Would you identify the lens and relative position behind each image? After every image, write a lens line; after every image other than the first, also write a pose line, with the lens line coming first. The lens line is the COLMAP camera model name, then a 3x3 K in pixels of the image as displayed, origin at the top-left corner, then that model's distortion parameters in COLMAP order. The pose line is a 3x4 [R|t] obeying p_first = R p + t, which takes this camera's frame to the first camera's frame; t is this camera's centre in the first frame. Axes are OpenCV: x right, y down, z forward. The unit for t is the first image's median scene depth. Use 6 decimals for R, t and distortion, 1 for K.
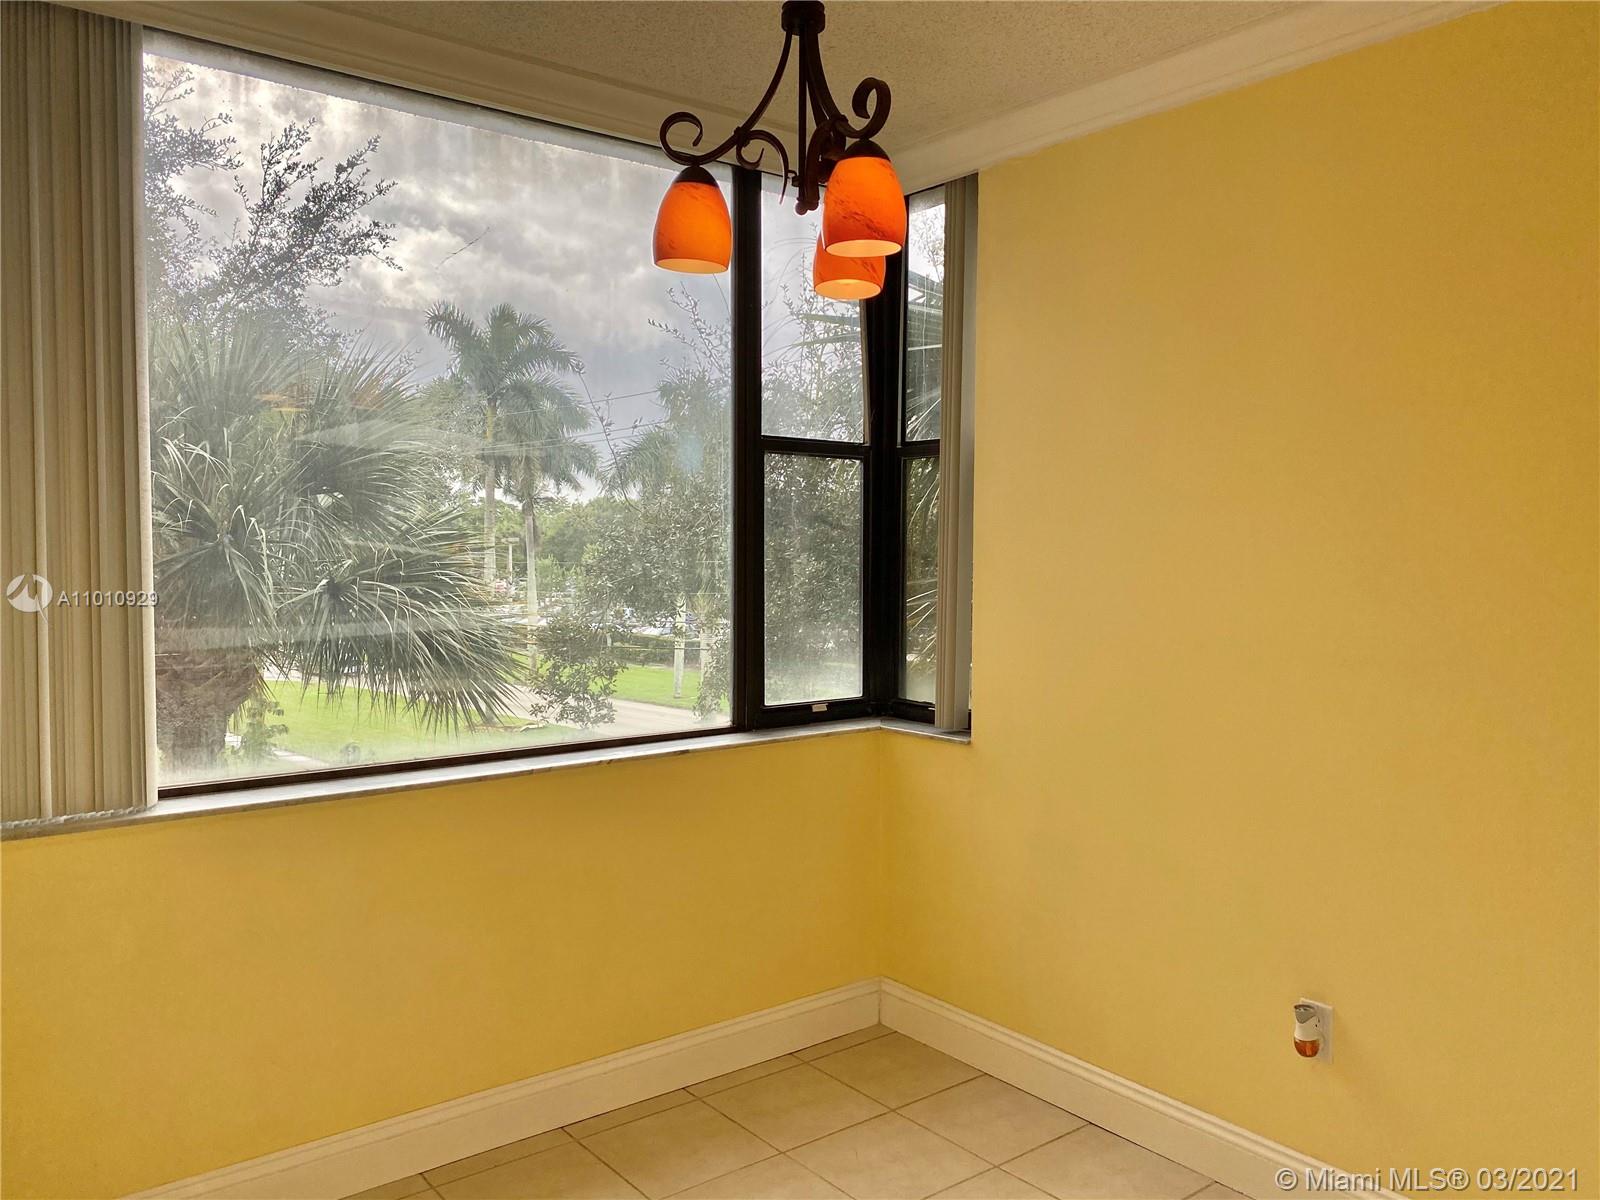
lens RADIAL K [[1223.5, 0, 800.2], [0, 1223.5, 590.4], [0, 0, 1]] dist [0.061692, -0.086821]
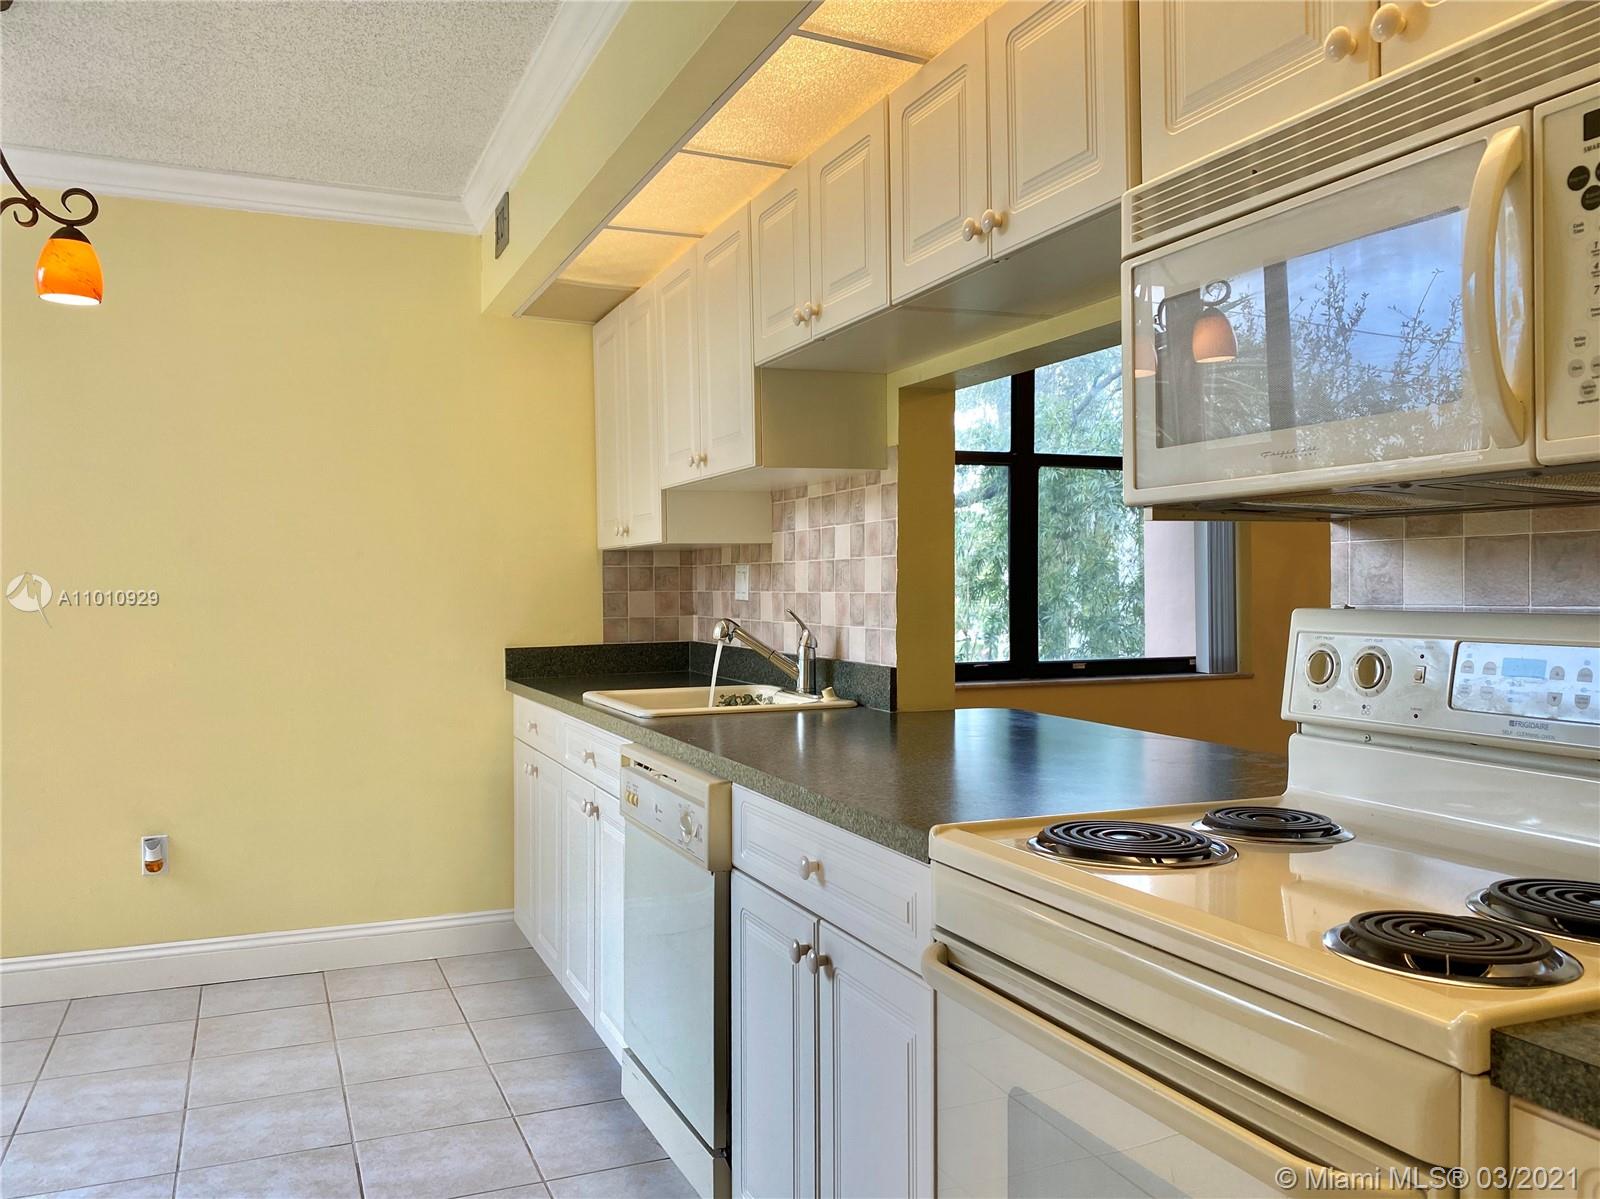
lens RADIAL K [[1223.5, 0, 804.3], [0, 1223.5, 585.8], [0, 0, 1]] dist [0.061692, -0.086821]
pose [[0.277465, -0.013280, 0.960644, -0.581250], [0.034884, 0.999384, 0.003740, 0.043964], [-0.960102, 0.032473, 0.277758, -0.118011]]
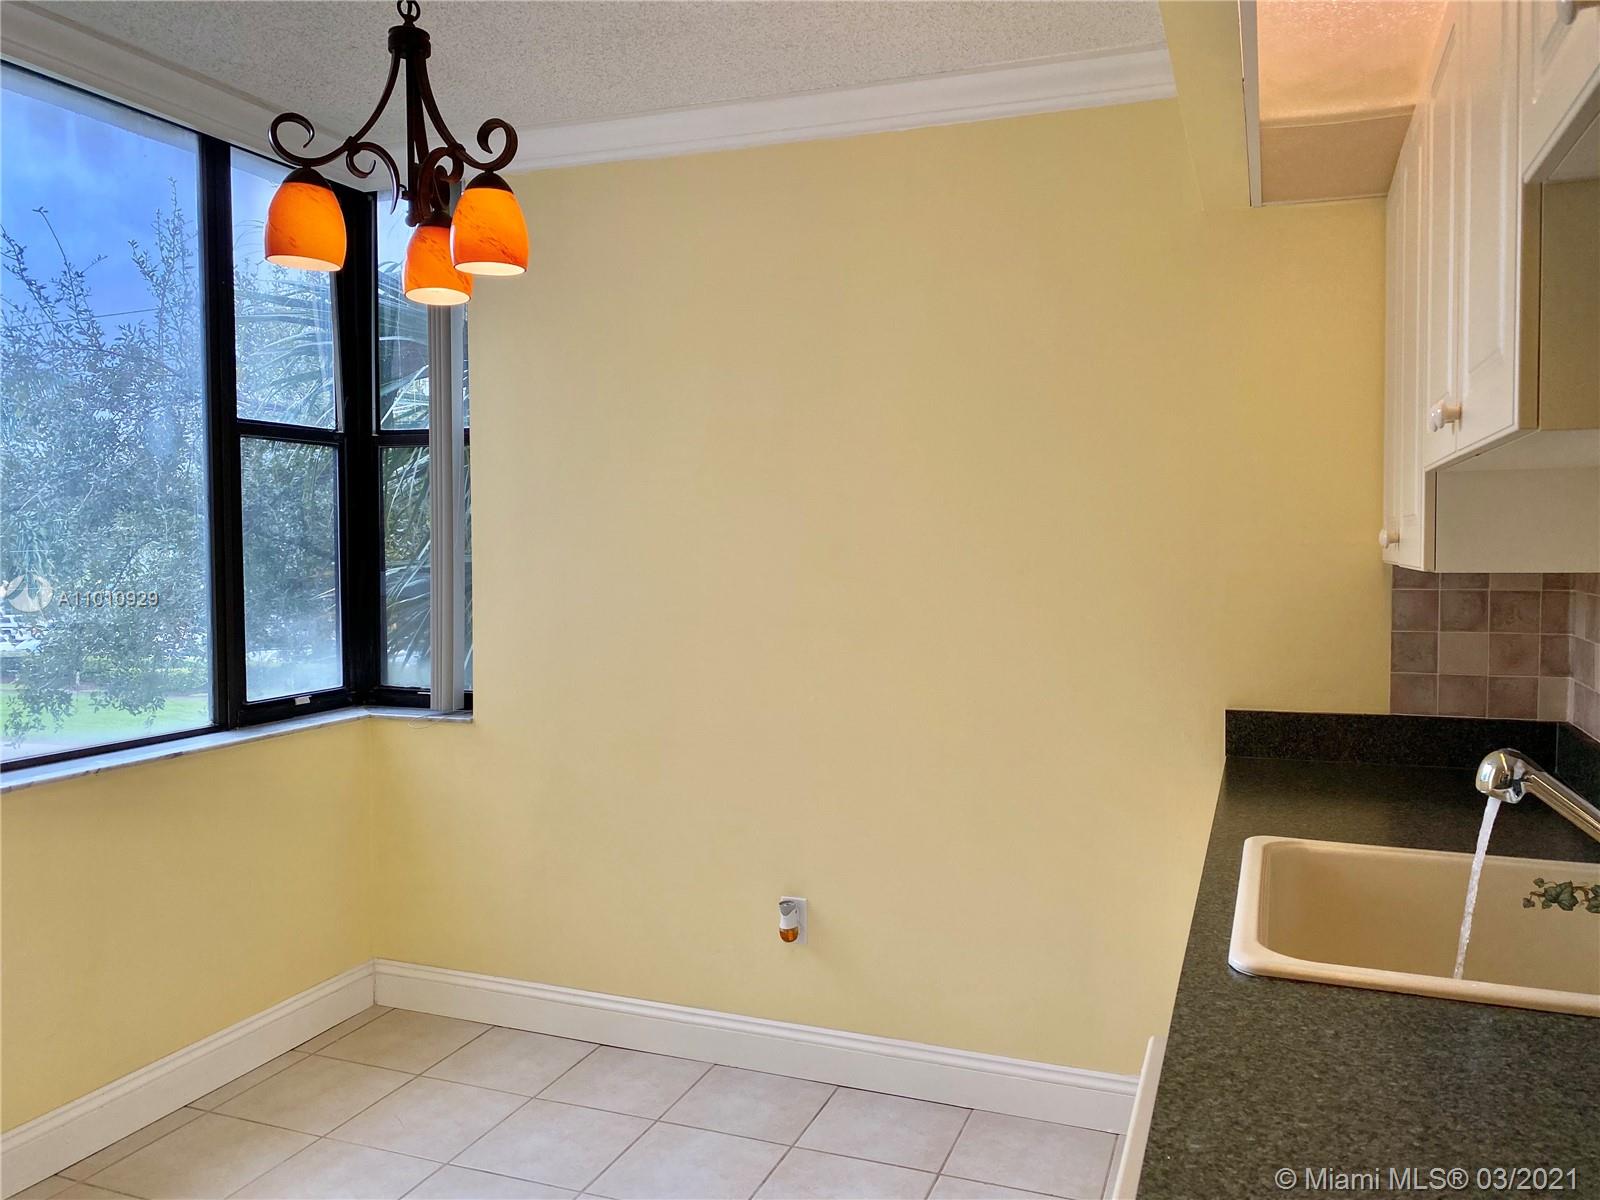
lens RADIAL K [[1223.5, 0, 801.6], [0, 1223.5, 601.5], [0, 0, 1]] dist [0.061692, -0.086821]
pose [[0.863386, -0.032791, 0.503477, -0.145287], [0.022093, 0.999386, 0.027204, -0.000950], [-0.504059, -0.012364, 0.863580, -0.057740]]
